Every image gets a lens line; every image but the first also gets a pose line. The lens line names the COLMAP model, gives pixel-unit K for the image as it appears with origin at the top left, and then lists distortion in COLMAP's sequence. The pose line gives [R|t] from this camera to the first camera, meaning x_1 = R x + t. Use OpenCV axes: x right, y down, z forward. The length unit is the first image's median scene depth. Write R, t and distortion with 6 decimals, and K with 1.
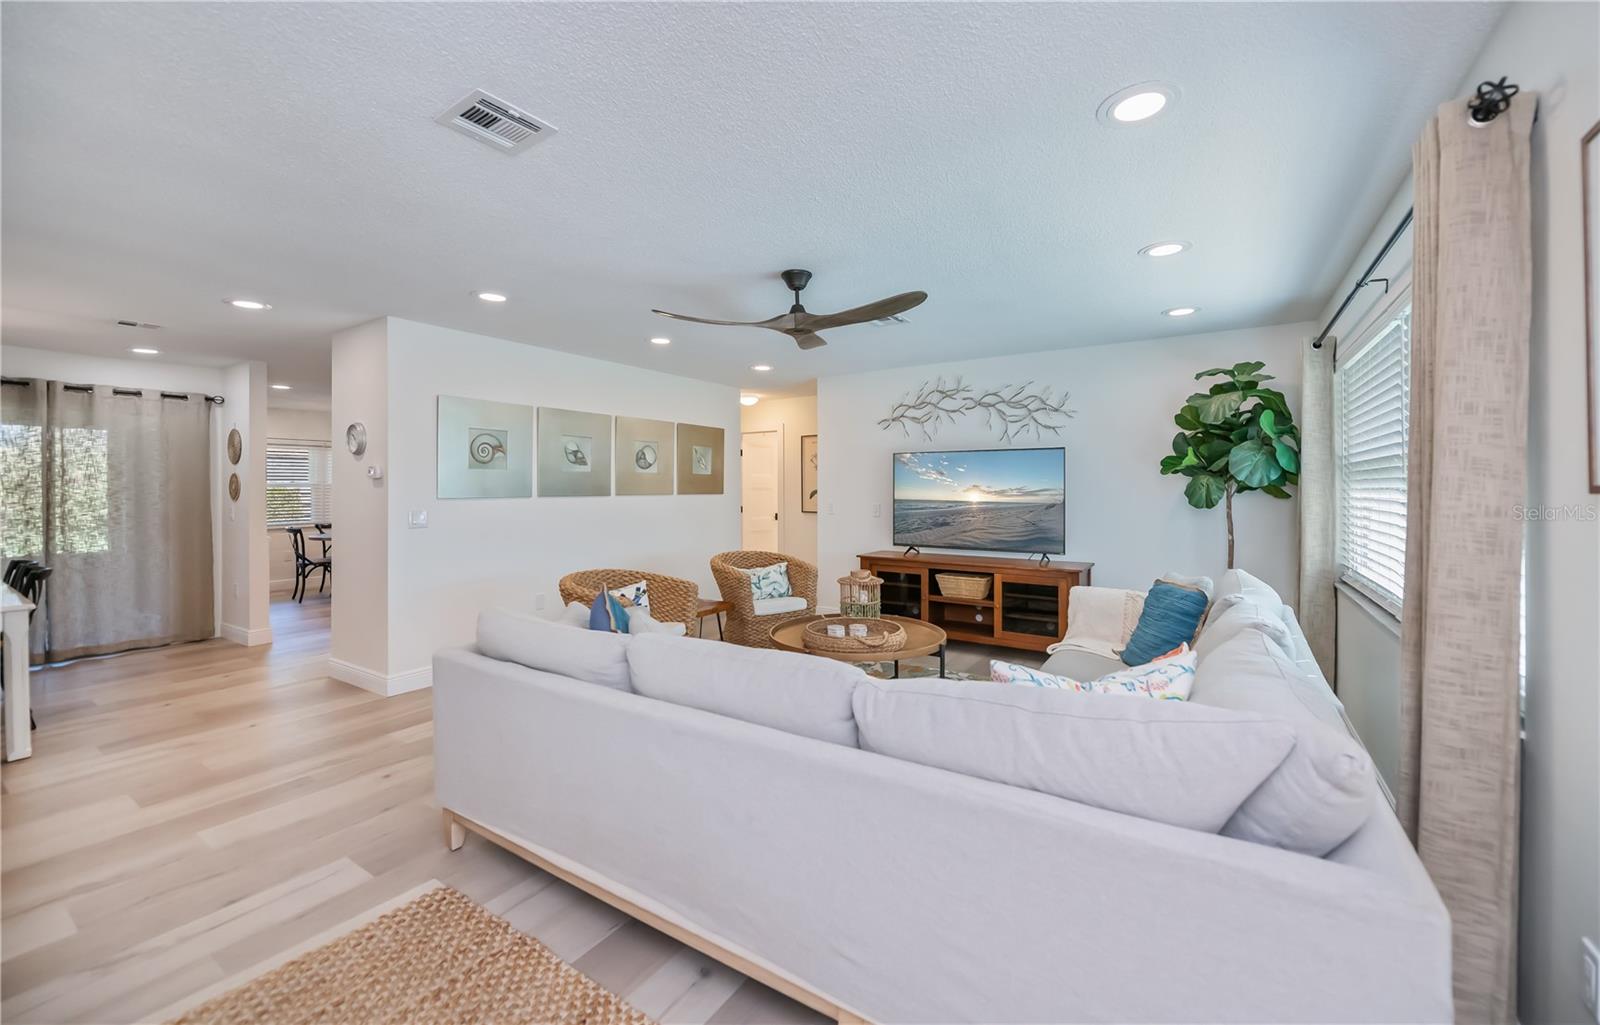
lens RADIAL K [[642.0, 0, 800.0], [0, 642.0, 512.5], [0, 0, 1]] dist [0.000471, -0.004977]
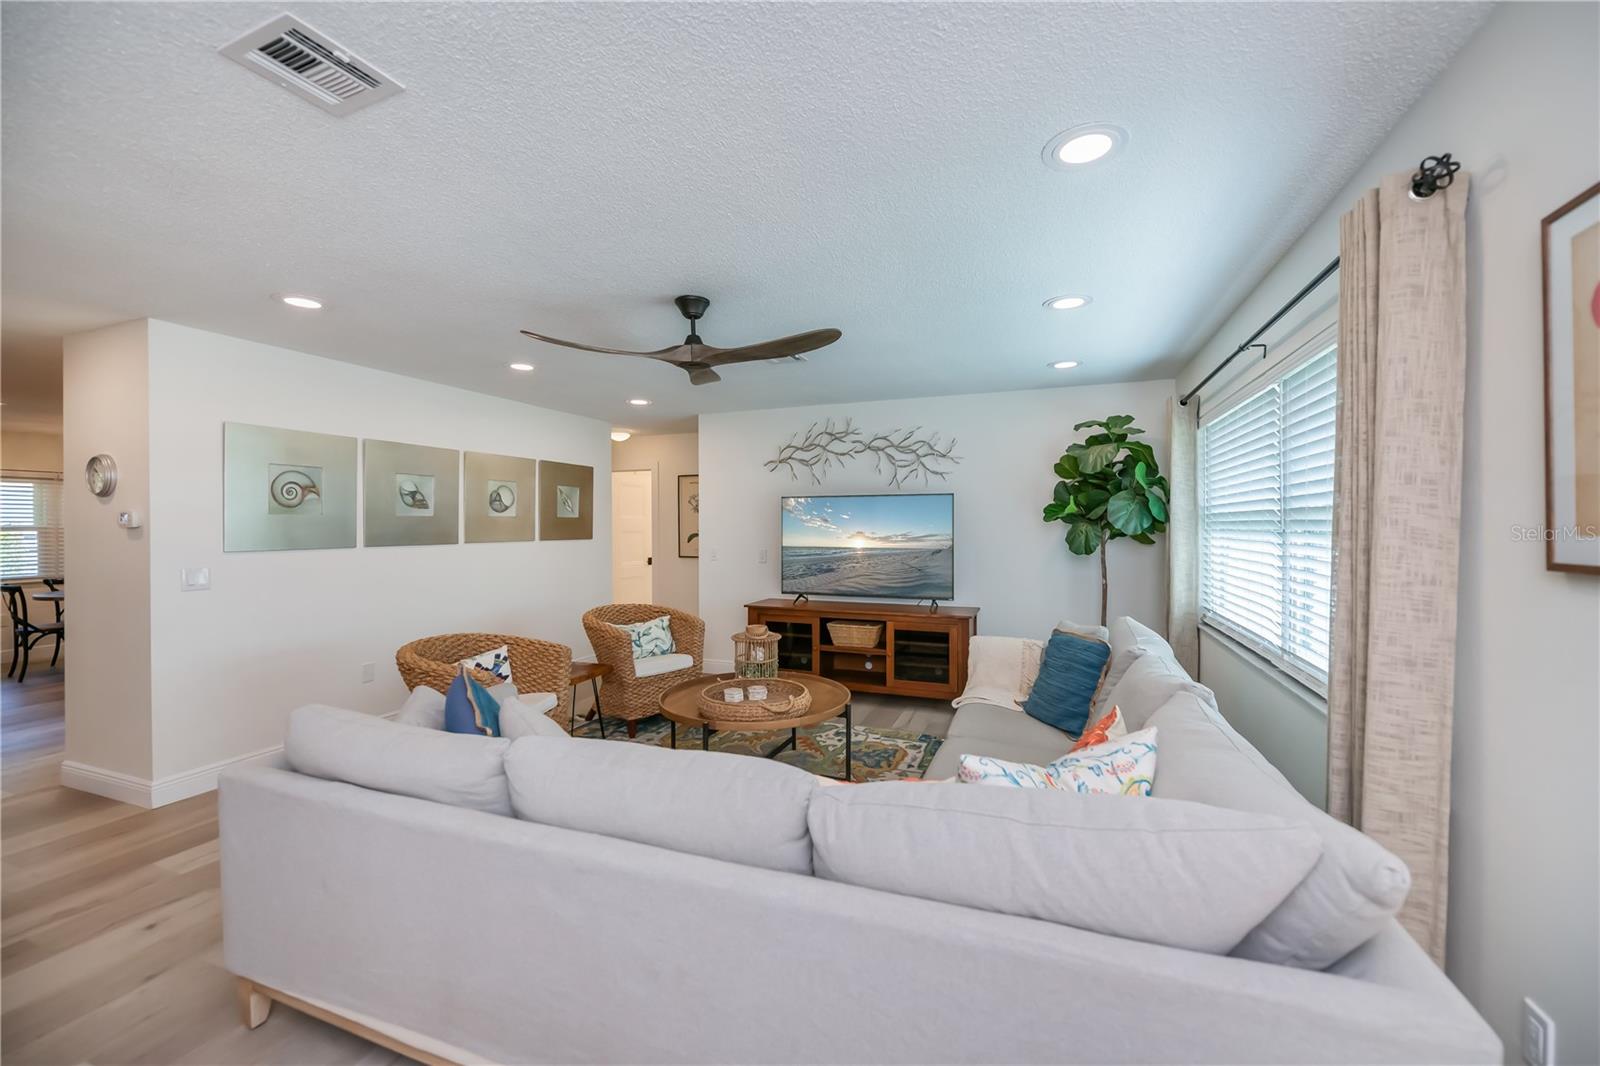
lens RADIAL K [[646.5, 0, 799.4], [0, 646.5, 545.3], [0, 0, 1]] dist [0.001325, -0.004774]
pose [[0.977138, -0.007565, 0.212473, -0.048180], [0.008287, 0.999963, -0.002510, -0.026151], [-0.212446, 0.004213, 0.977164, 0.085342]]
